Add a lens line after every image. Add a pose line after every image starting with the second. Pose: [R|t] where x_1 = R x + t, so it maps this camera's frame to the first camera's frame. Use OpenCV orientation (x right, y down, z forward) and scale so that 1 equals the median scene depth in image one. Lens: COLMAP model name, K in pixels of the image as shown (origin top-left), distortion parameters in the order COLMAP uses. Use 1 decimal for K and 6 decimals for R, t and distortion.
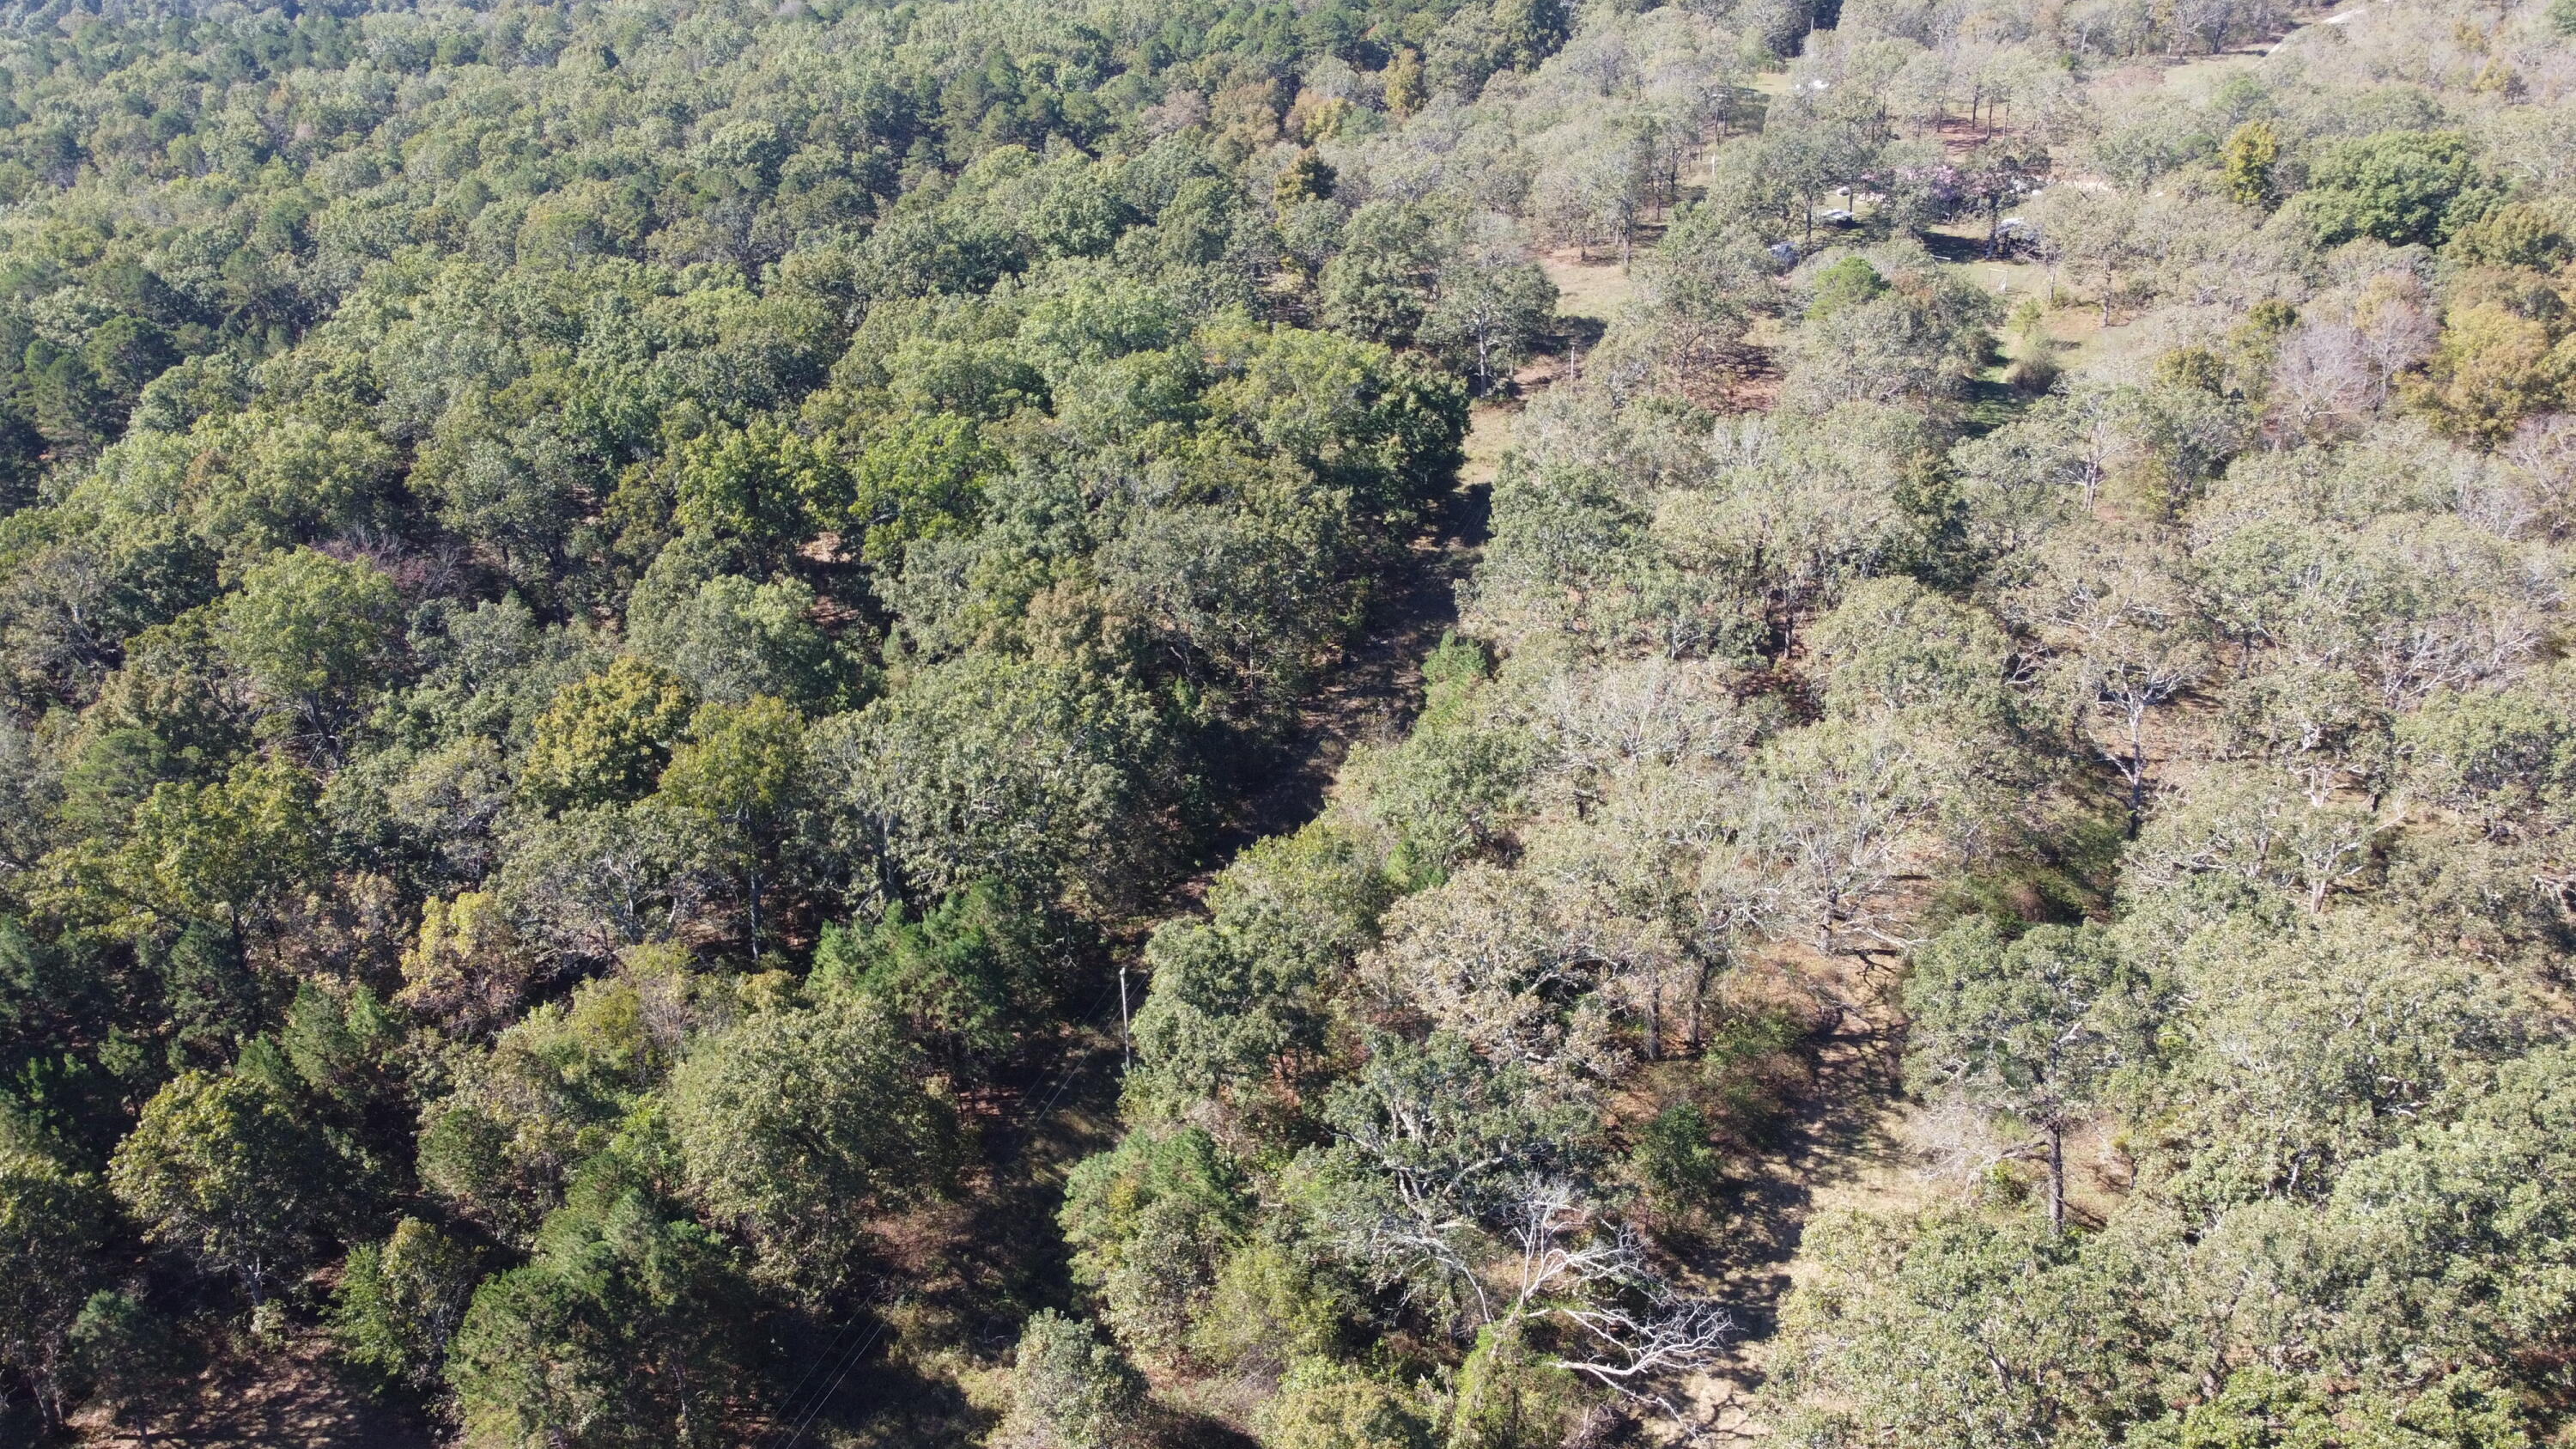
lens RADIAL K [[1941.8, 0, 1280.8], [0, 1941.8, 726.7], [0, 0, 1]] dist [-0.003453, -0.002204]
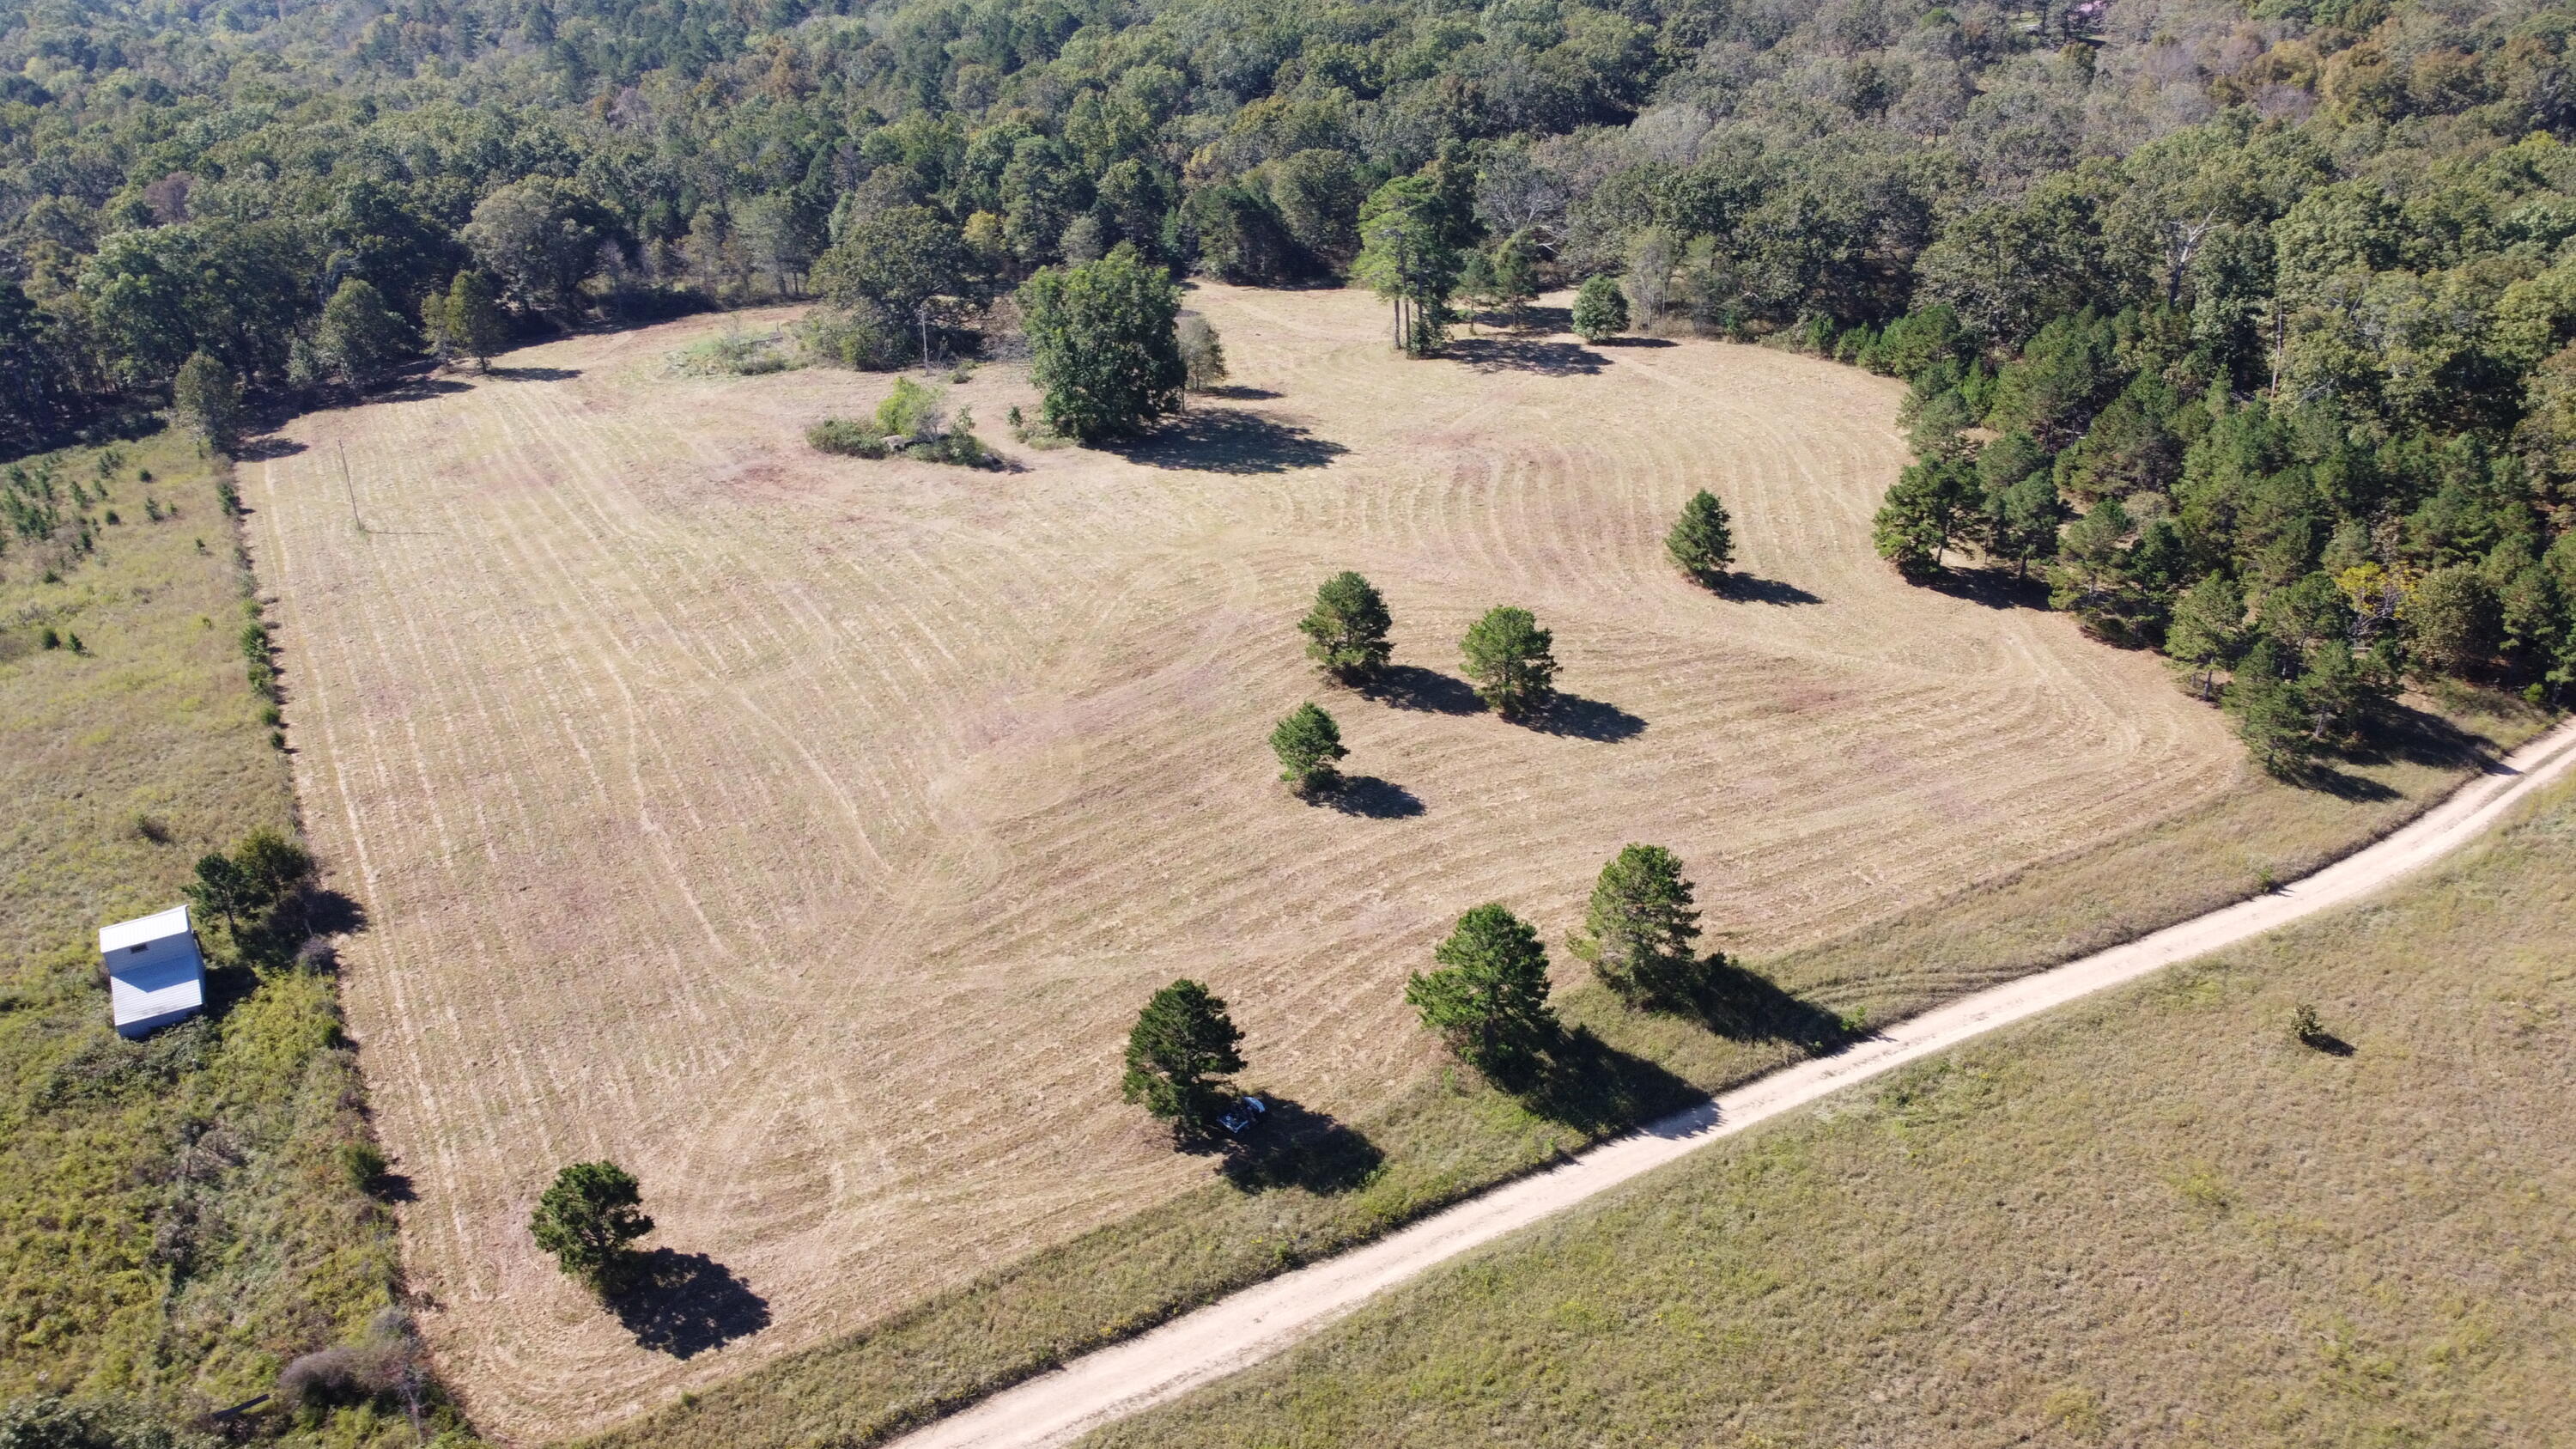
lens RADIAL K [[1943.8, 0, 1278.1], [0, 1943.8, 721.5], [0, 0, 1]] dist [0.002006, -0.004907]
pose [[0.944758, 0.144808, -0.294047, 0.382900], [-0.146091, 0.989112, 0.017720, 0.535026], [0.293411, 0.026217, 0.955627, -1.012573]]
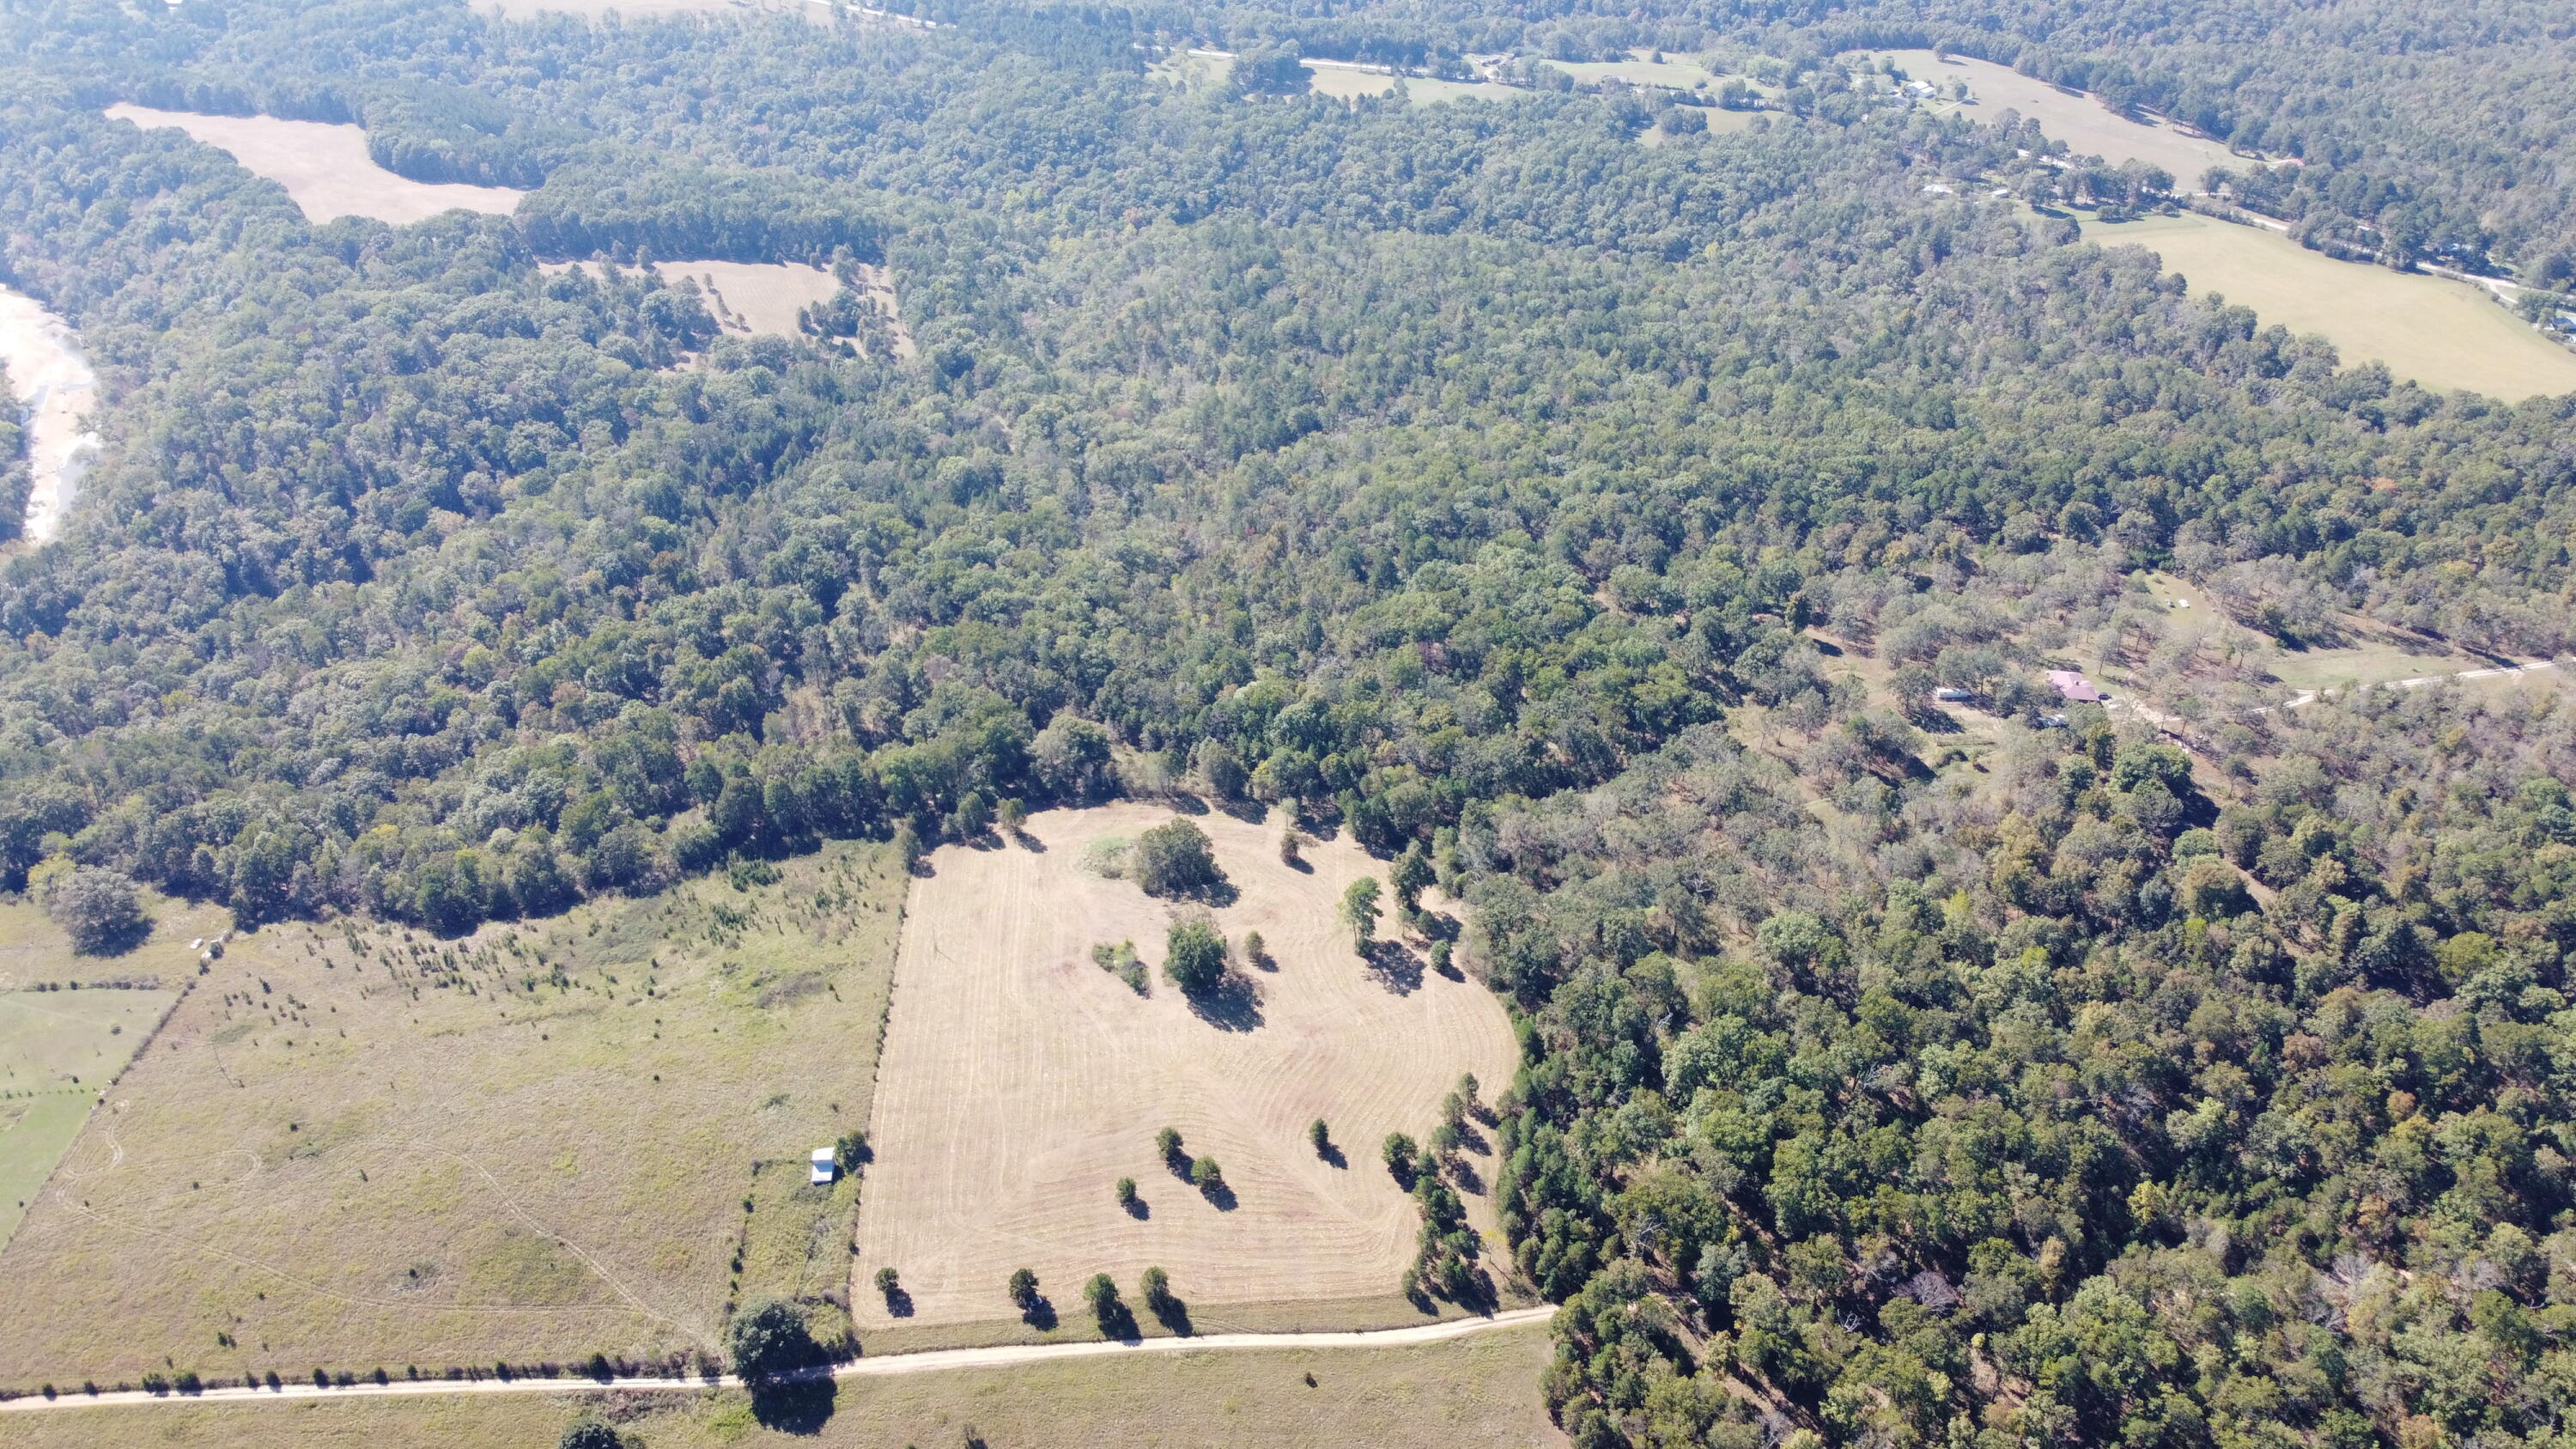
lens RADIAL K [[1938.2, 0, 1281.7], [0, 1938.2, 726.0], [0, 0, 1]] dist [-0.000511, -0.003599]
pose [[0.719589, 0.391325, -0.573634, 1.572329], [-0.332851, 0.919380, 0.209646, -0.634070], [0.609427, 0.040075, 0.791828, -2.227642]]
